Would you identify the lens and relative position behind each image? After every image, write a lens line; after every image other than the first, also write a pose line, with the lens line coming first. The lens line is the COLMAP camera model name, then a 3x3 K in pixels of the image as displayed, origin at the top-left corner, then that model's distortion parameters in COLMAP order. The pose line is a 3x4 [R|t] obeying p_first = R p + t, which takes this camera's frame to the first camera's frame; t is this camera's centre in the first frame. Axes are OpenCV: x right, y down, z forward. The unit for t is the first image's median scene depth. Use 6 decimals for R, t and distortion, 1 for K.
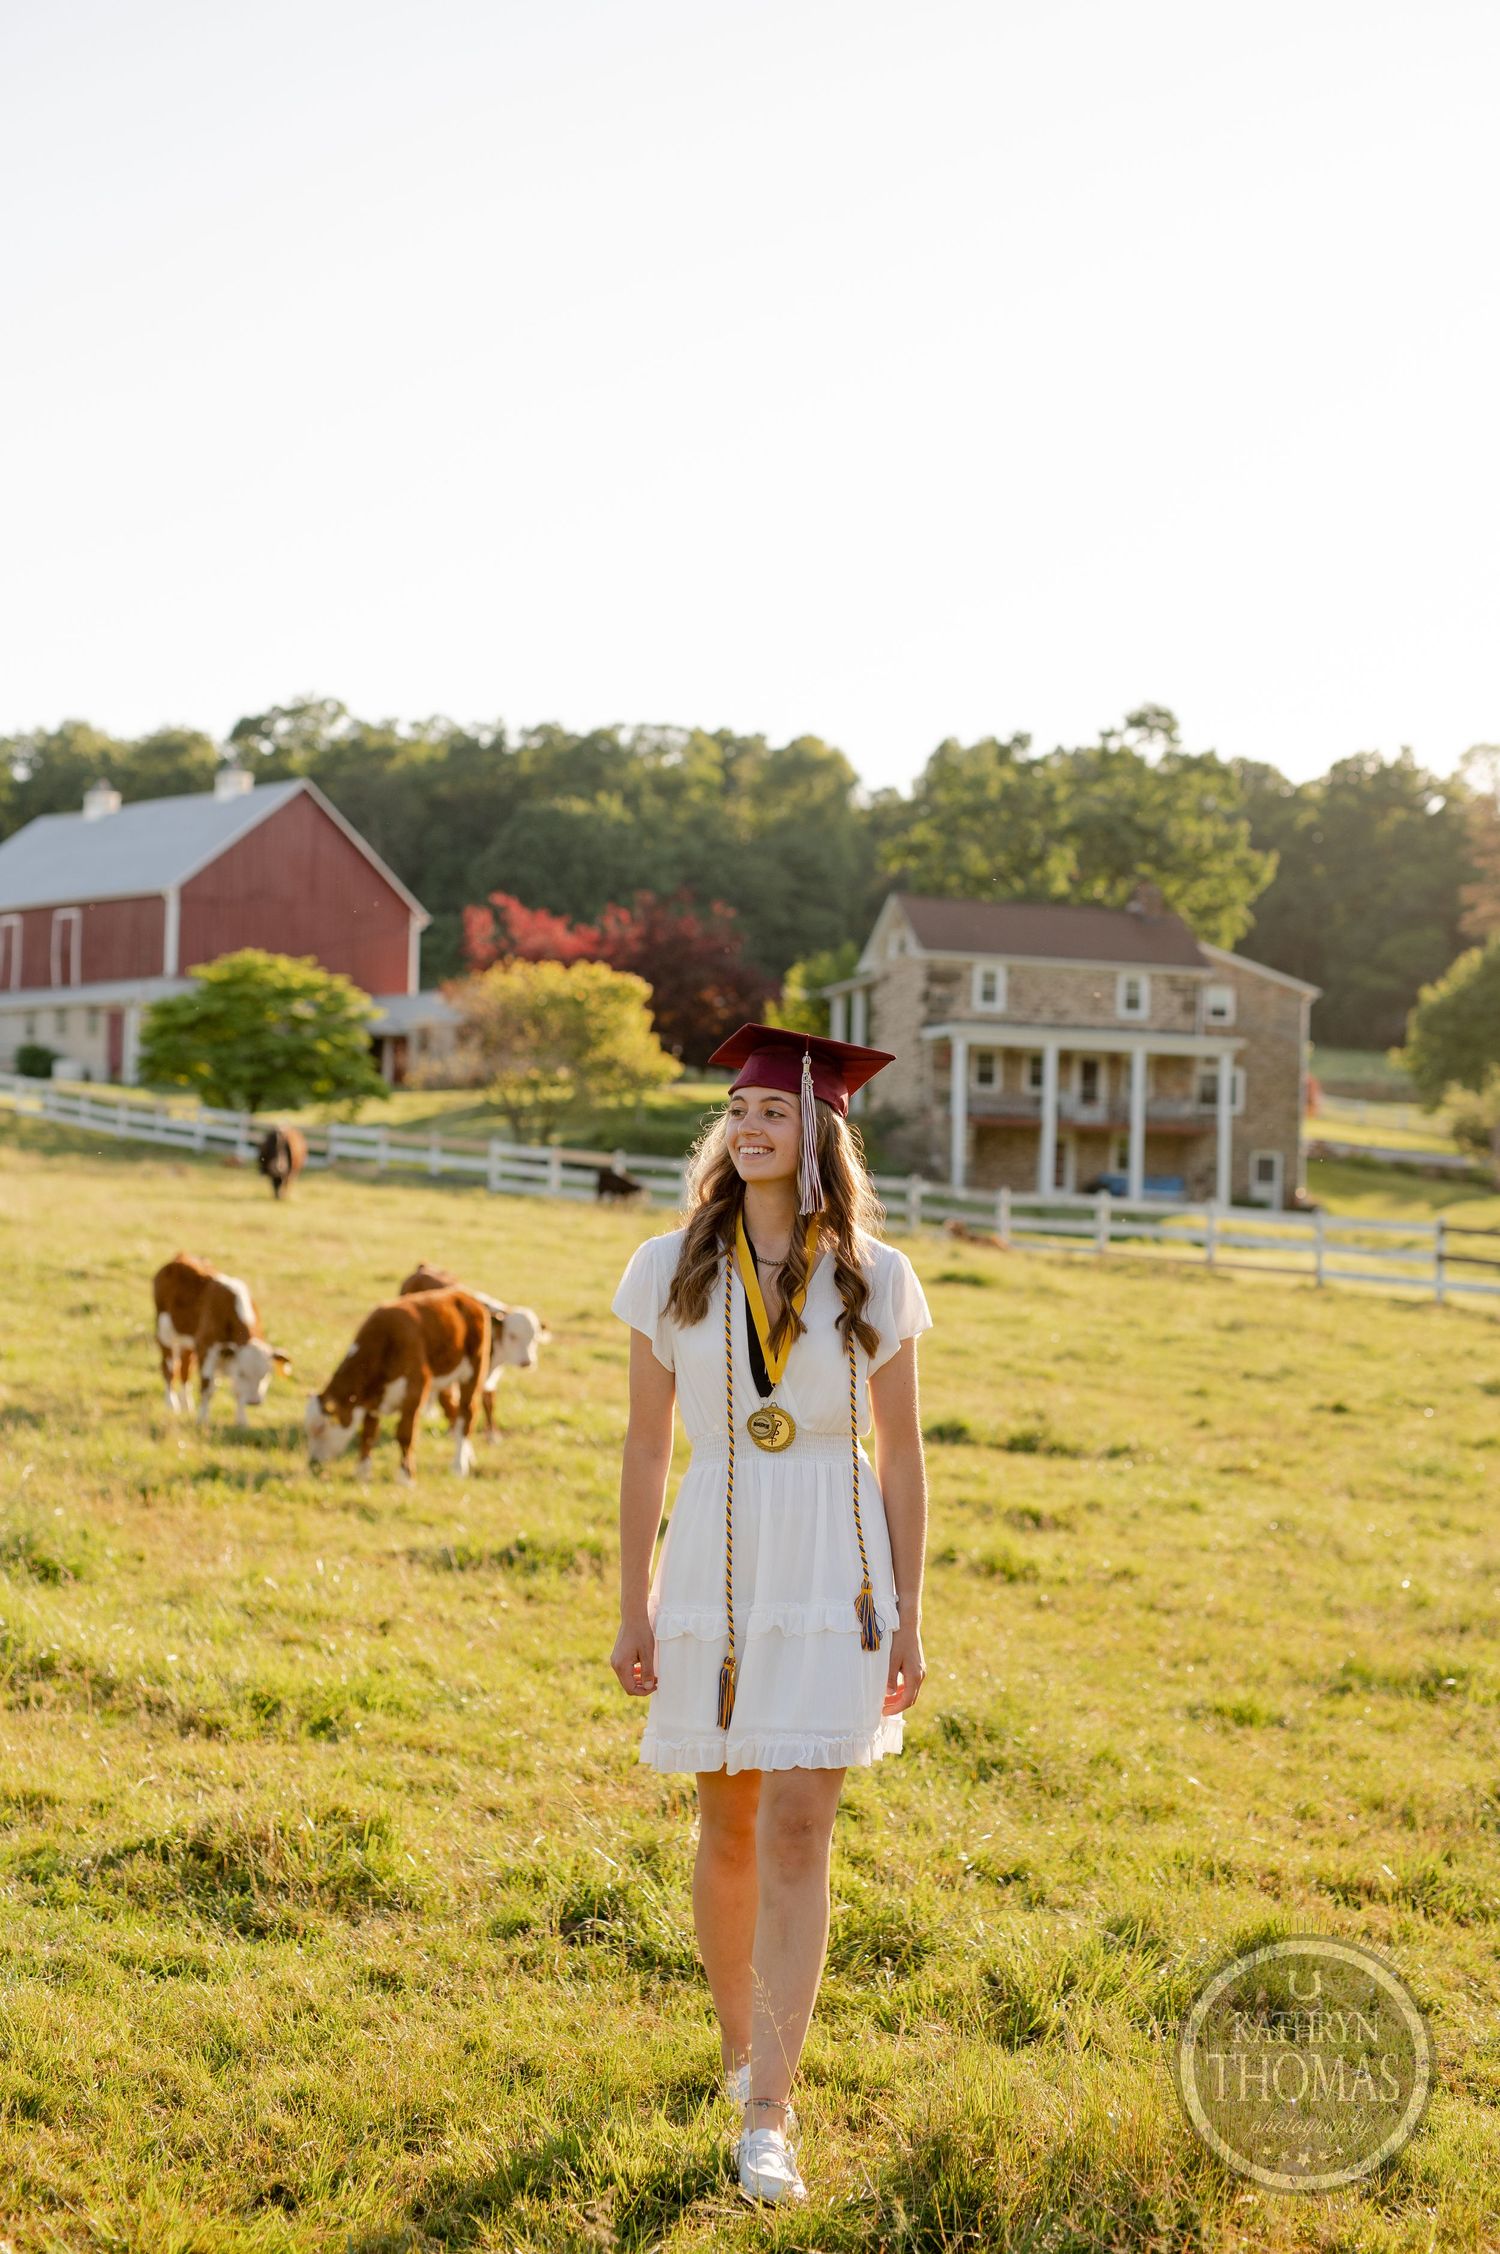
lens RADIAL K [[3266.2, 0, 750.0], [0, 3266.2, 1127.0], [0, 0, 1]] dist [0.033106, 0.060559]
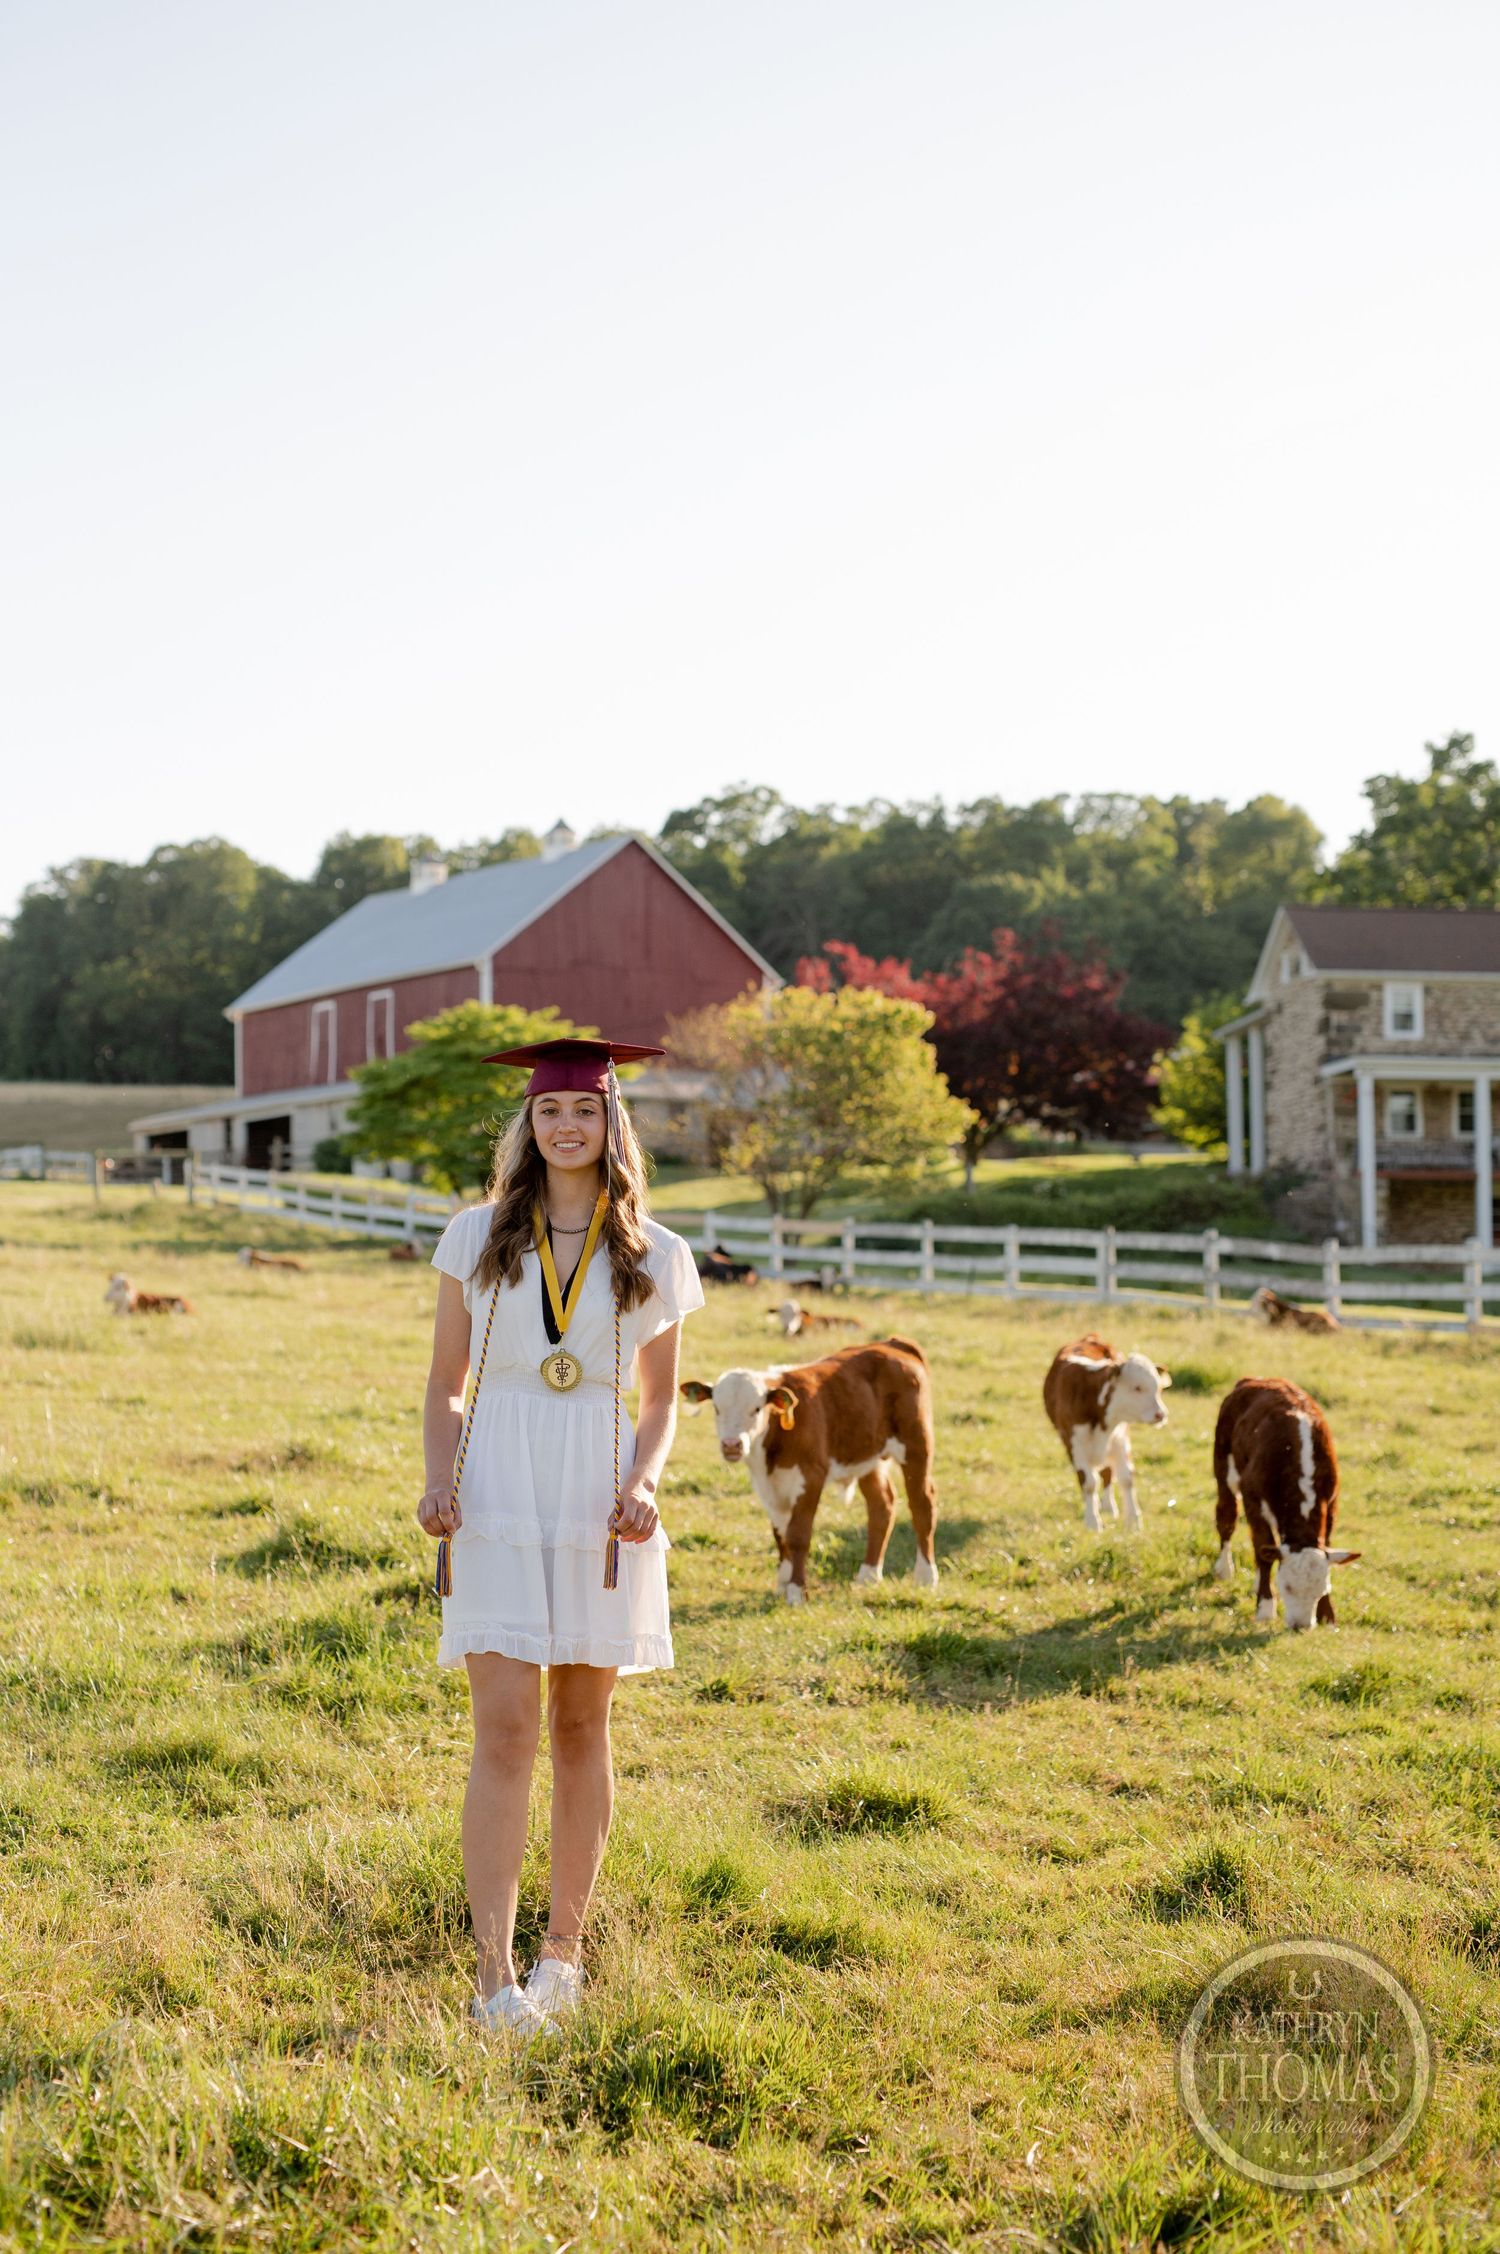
lens RADIAL K [[3227.5, 0, 742.3], [0, 3227.5, 1100.7], [0, 0, 1]] dist [0.012925, 0.072612]
pose [[0.986297, -0.043872, -0.159037, 0.034712], [0.037328, 0.998338, -0.043904, 0.007866], [0.160699, 0.037366, 0.986296, 0.167802]]
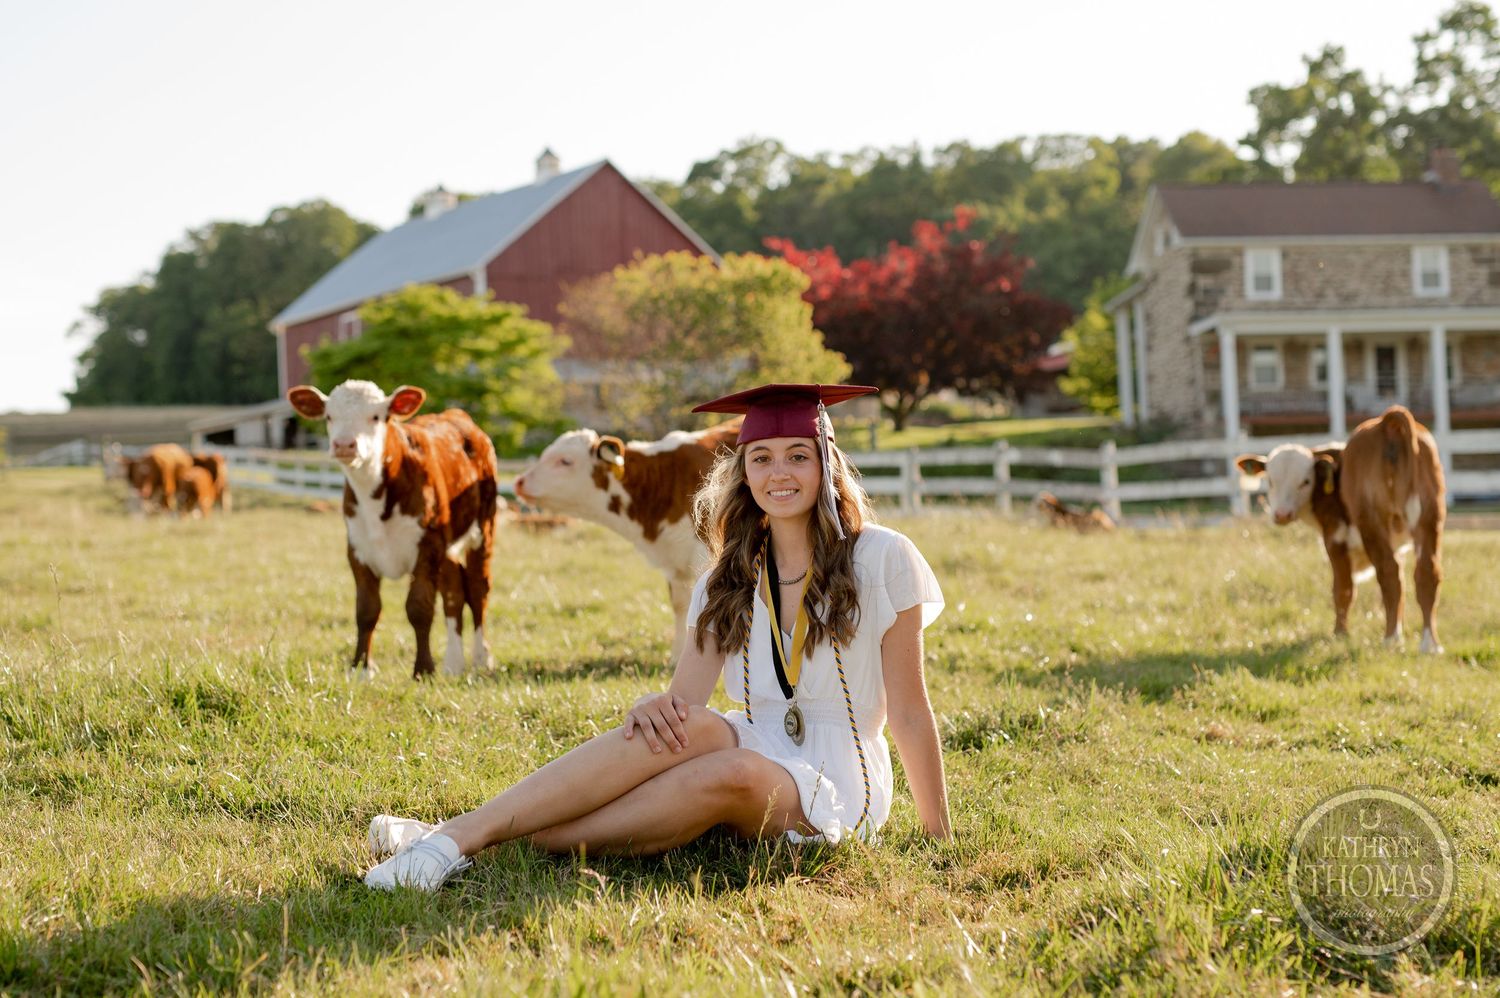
lens RADIAL K [[2626.0, 0, 714.5], [0, 2626.0, 494.8], [0, 0, 1]] dist [0.014407, -0.055863]
pose [[0.979217, -0.068169, -0.191015, 0.054325], [0.066442, 0.997671, -0.015437, 0.017553], [0.191623, 0.002425, 0.981466, 0.238549]]
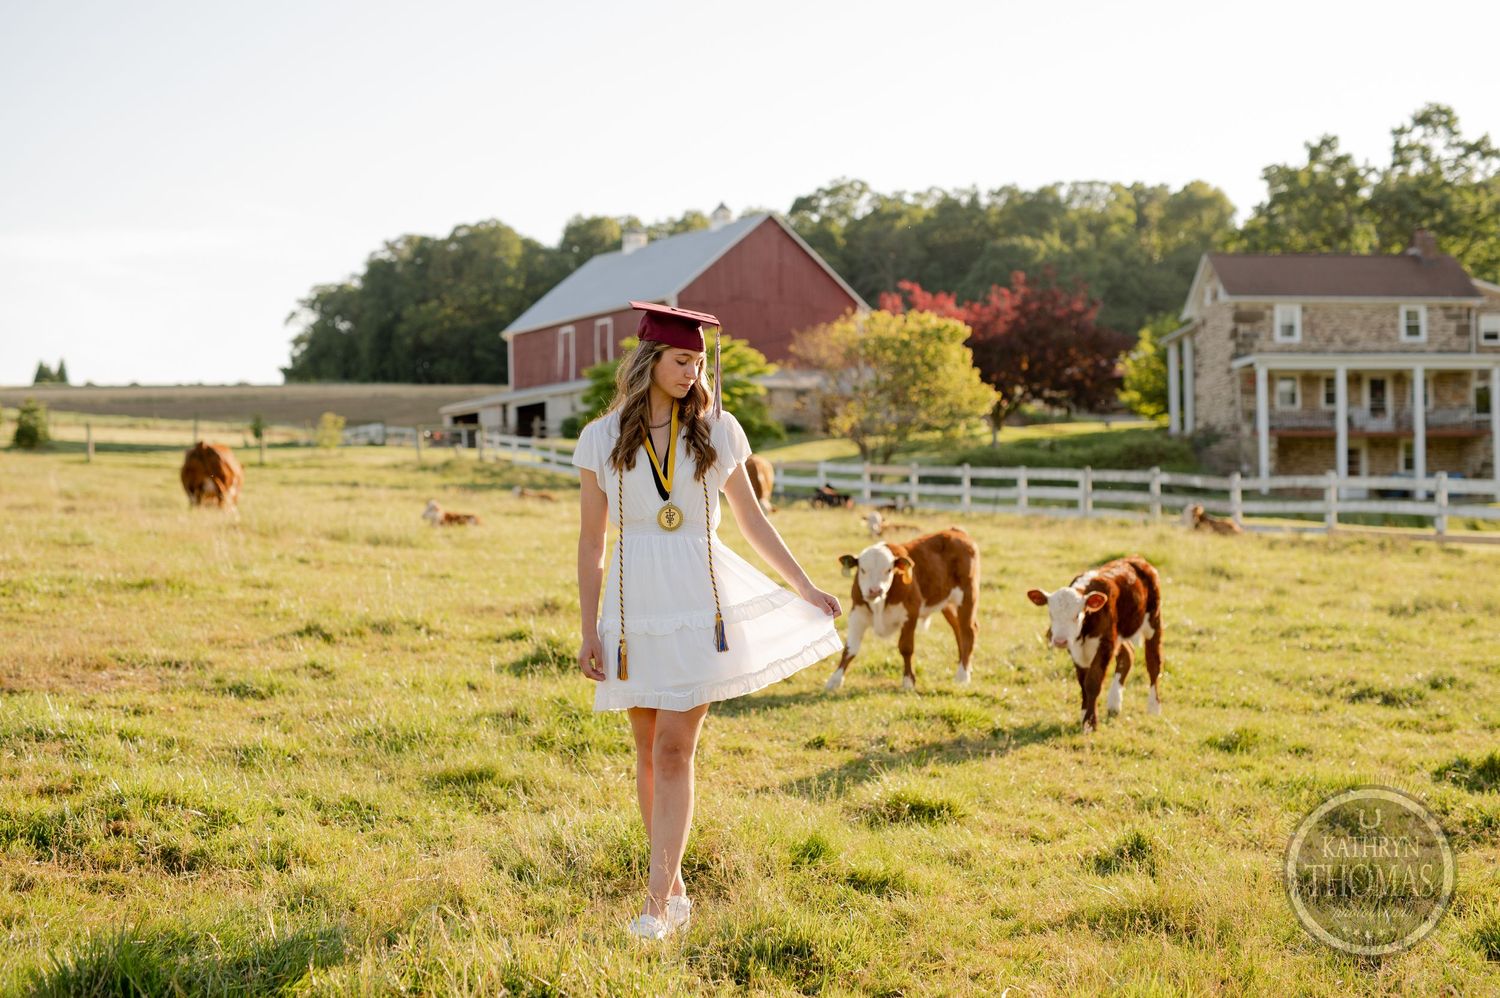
lens RADIAL K [[2145.9, 0, 750.0], [0, 2145.9, 499.0], [0, 0, 1]] dist [0.004962, 0.075315]
pose [[0.977794, -0.043409, -0.205025, 0.035543], [0.045166, 0.998972, 0.003892, 0.009226], [0.204645, -0.013066, 0.978749, 0.166021]]
